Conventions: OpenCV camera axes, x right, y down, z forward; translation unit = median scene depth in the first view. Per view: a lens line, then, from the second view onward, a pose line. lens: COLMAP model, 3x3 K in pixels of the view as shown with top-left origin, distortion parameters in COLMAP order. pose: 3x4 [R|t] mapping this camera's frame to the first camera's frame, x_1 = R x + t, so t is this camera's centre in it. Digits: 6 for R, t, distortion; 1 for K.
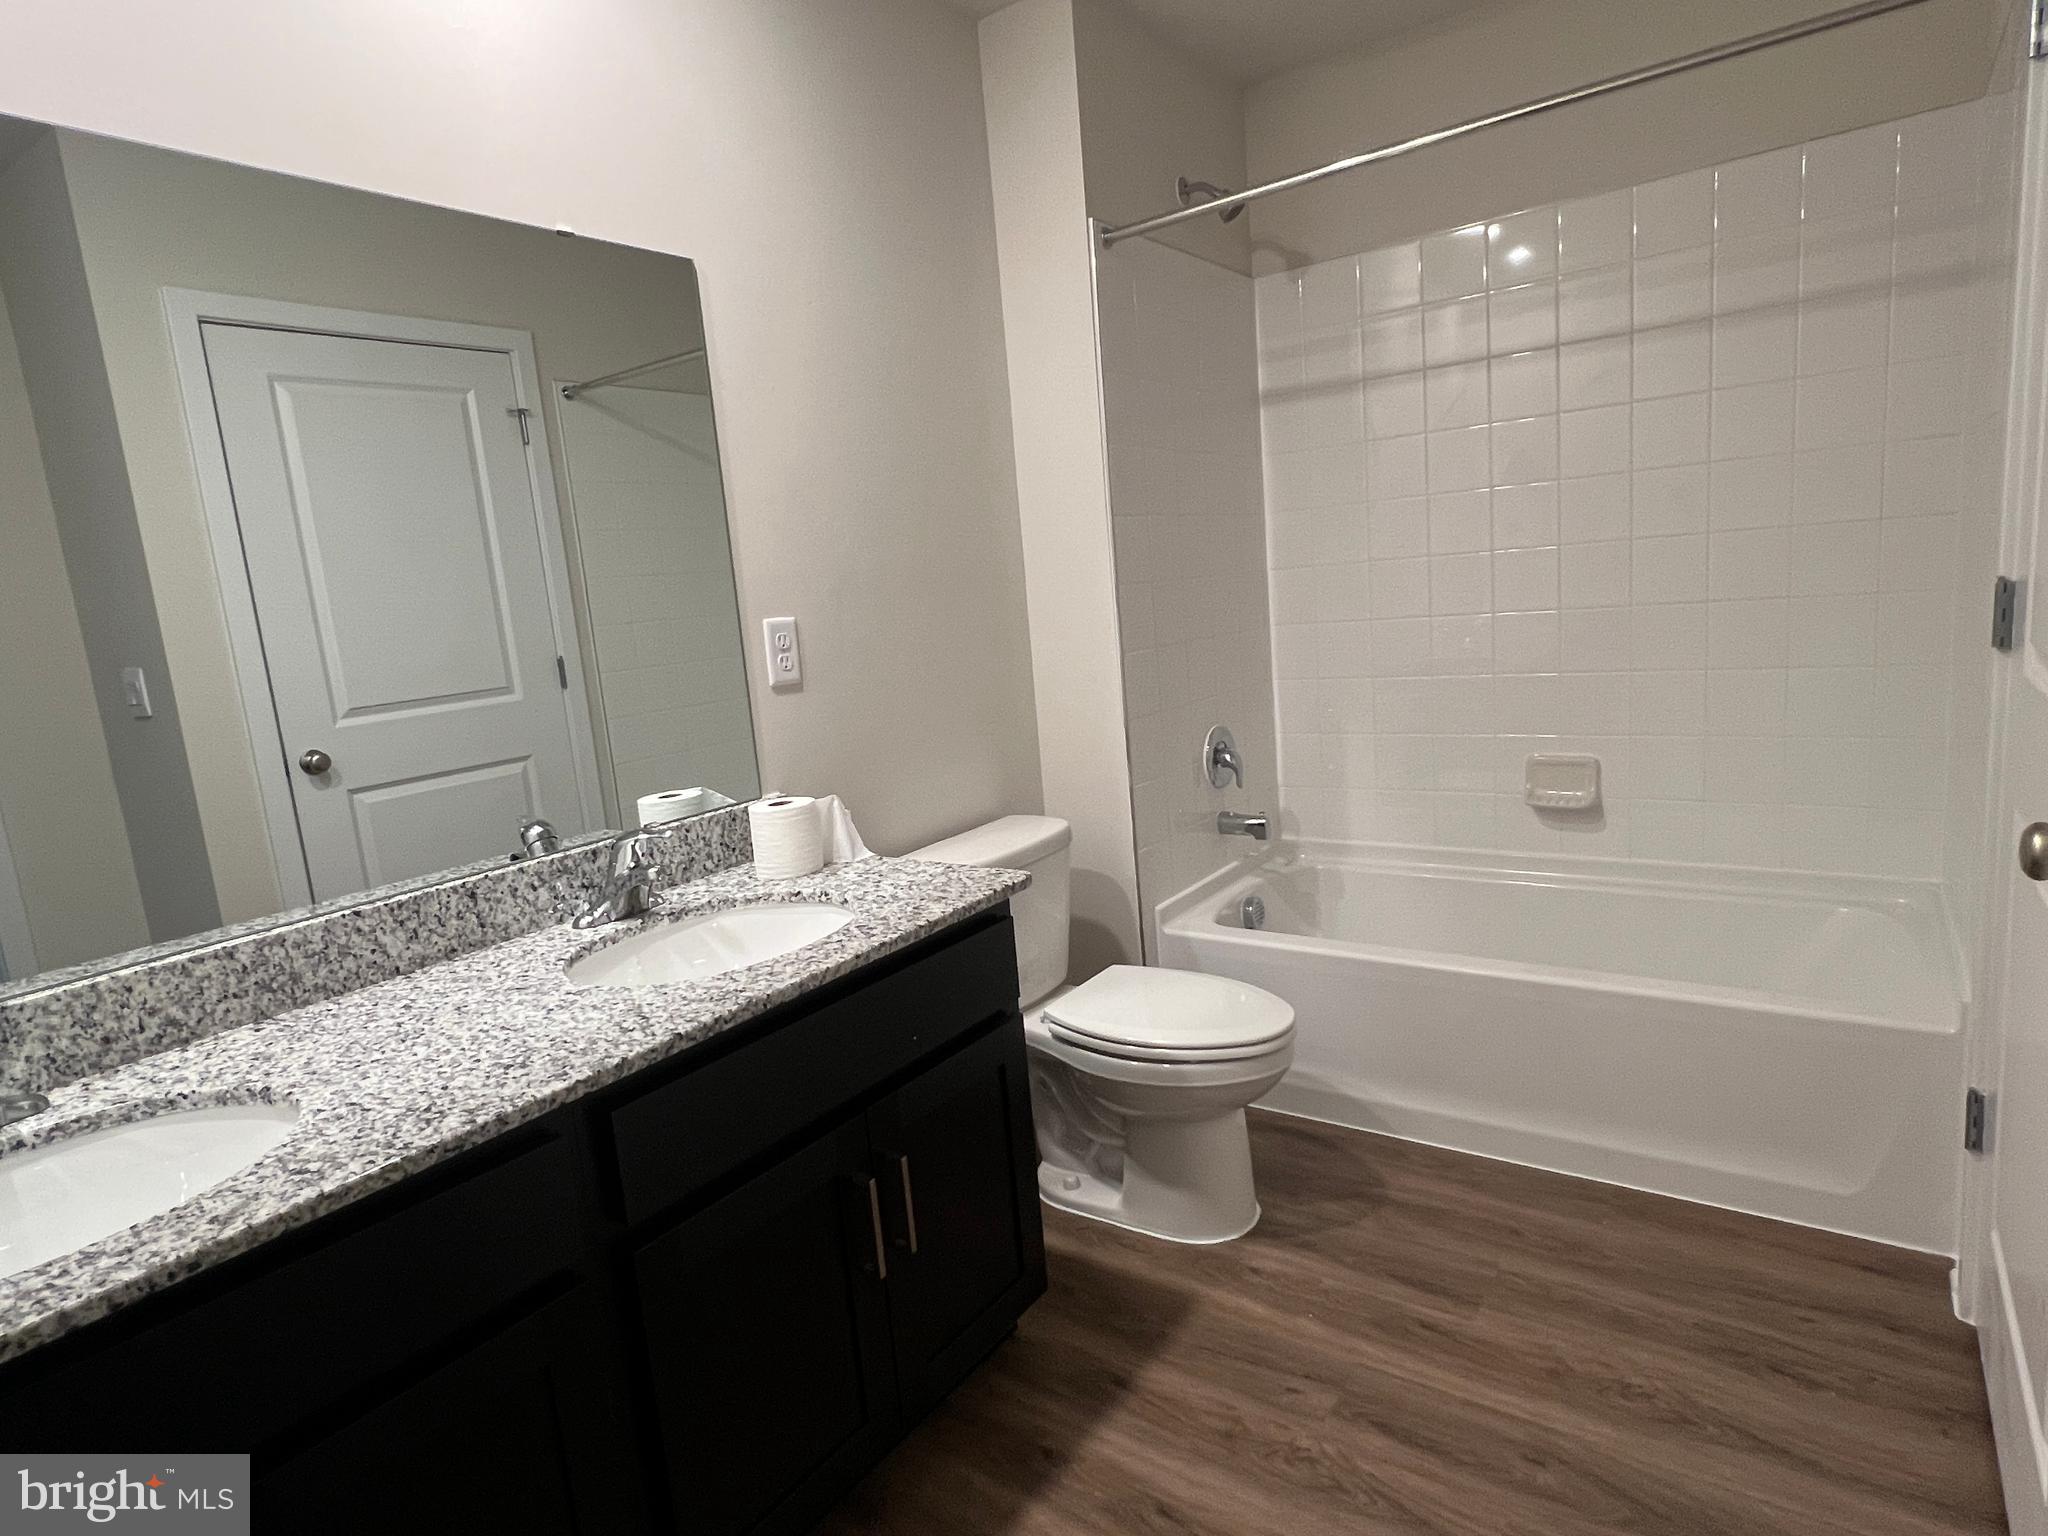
lens RADIAL K [[1124.6, 0, 1024.0], [0, 1124.6, 768.0], [0, 0, 1]] dist [-0.000177, -0.000188]
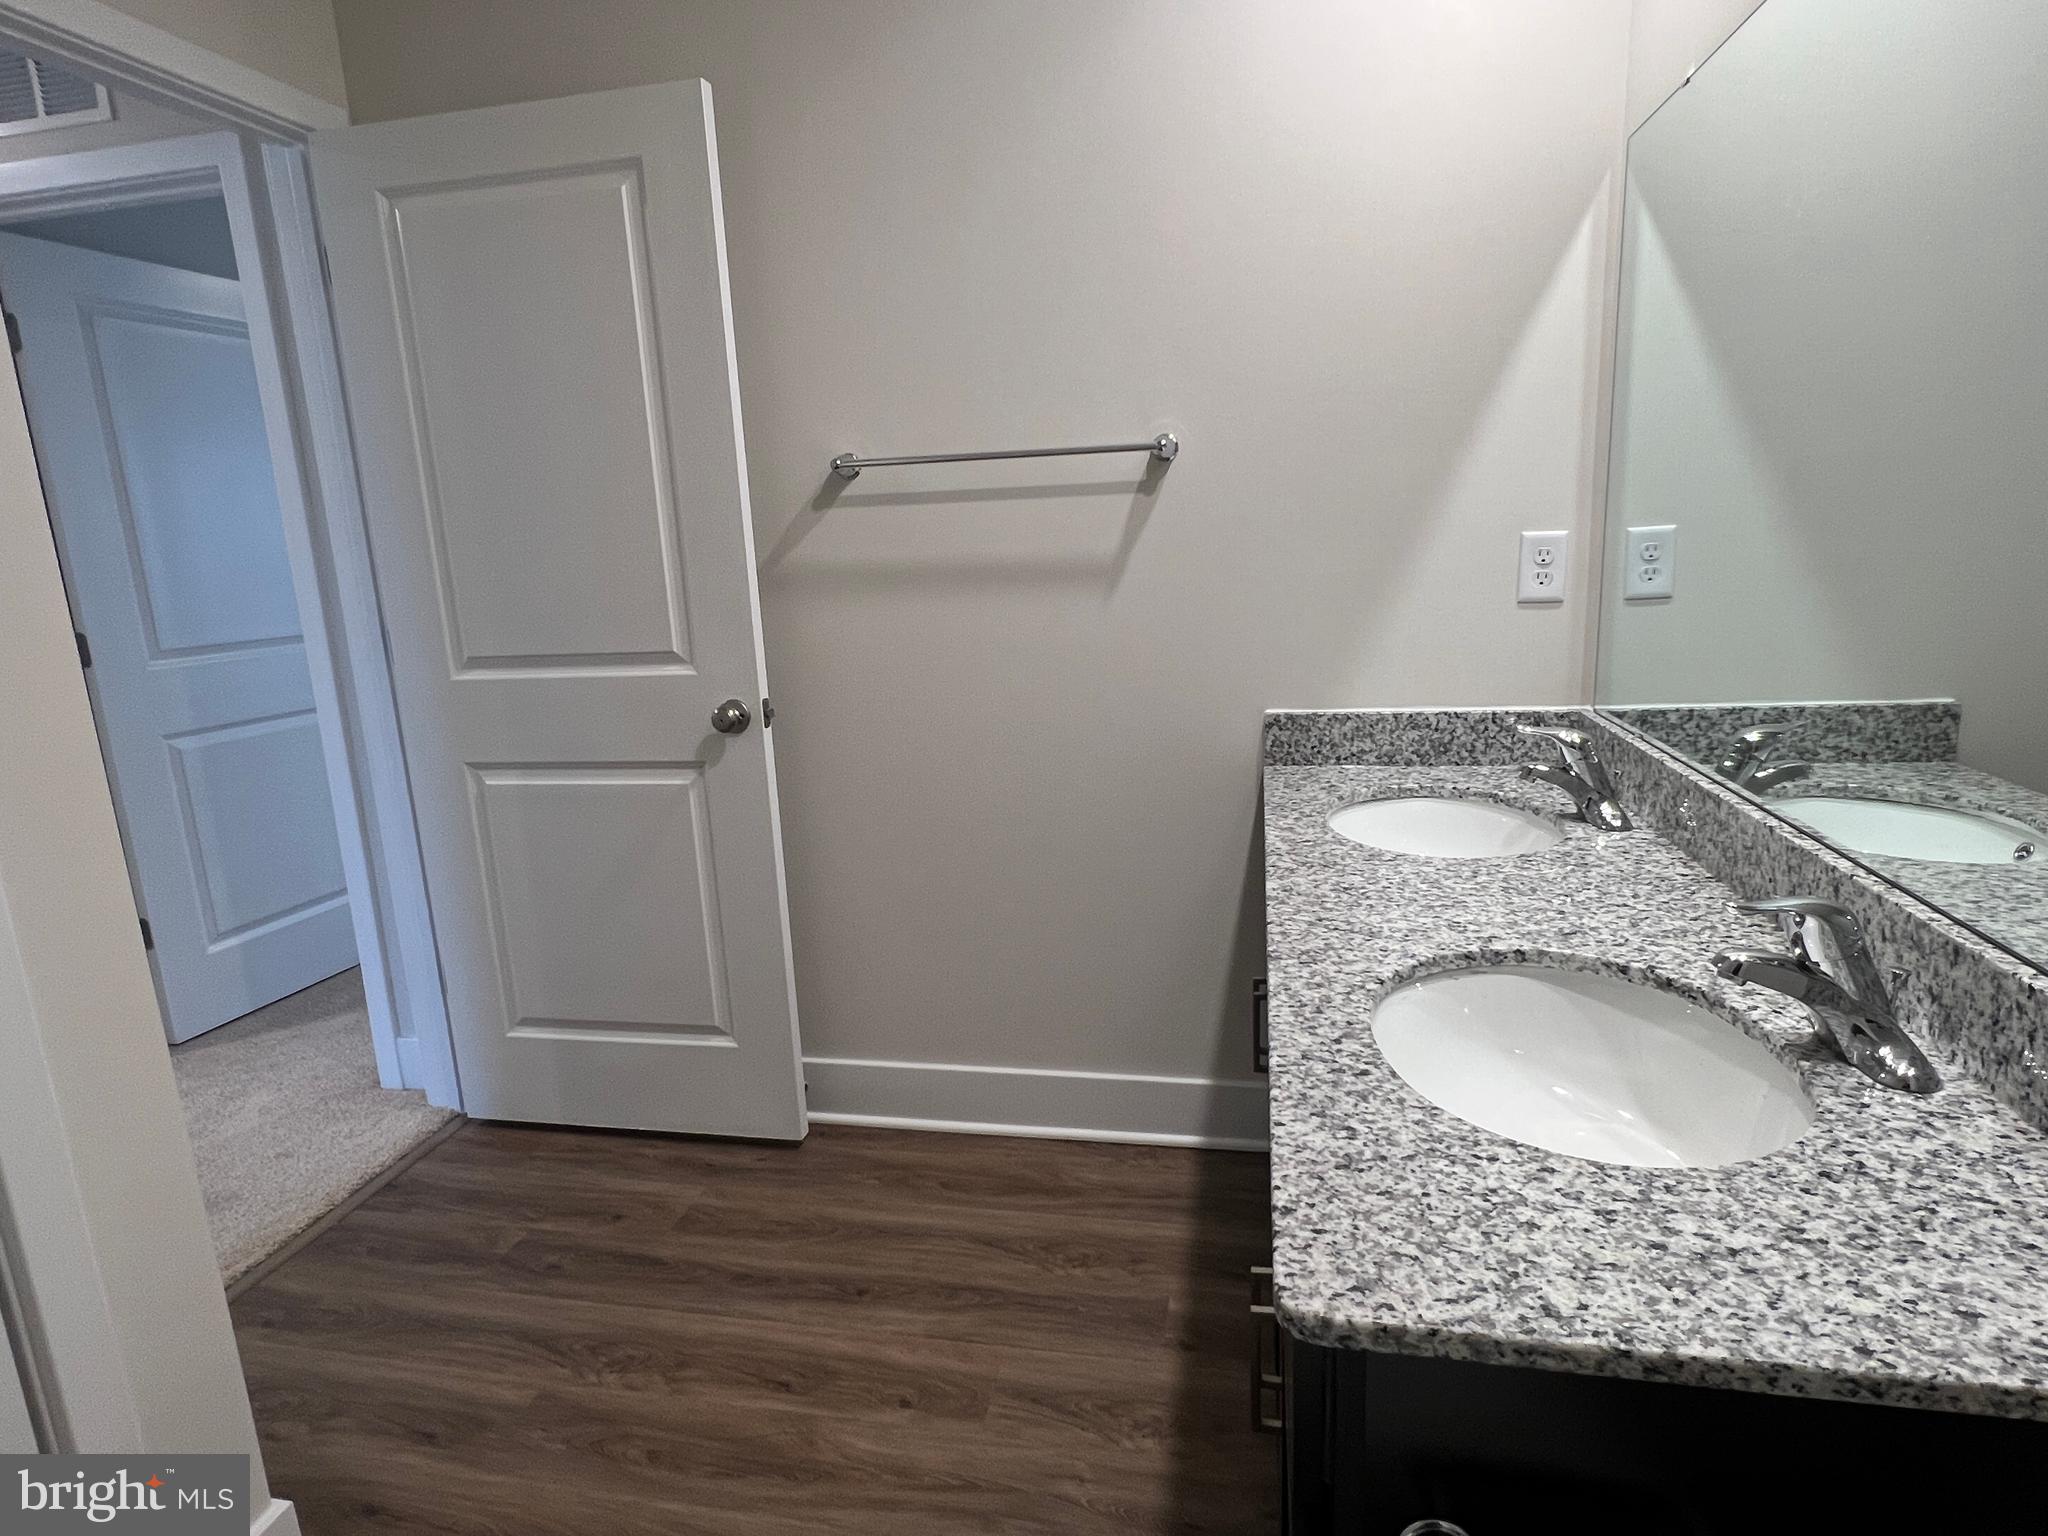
lens RADIAL K [[1124.6, 0, 1024.0], [0, 1124.6, 768.0], [0, 0, 1]] dist [-0.000177, -0.000188]
pose [[-0.902914, 0.210667, -0.374655, 0.250962], [0.054472, 0.920708, 0.386433, -0.300860], [0.426356, 0.328507, -0.842795, 1.593853]]
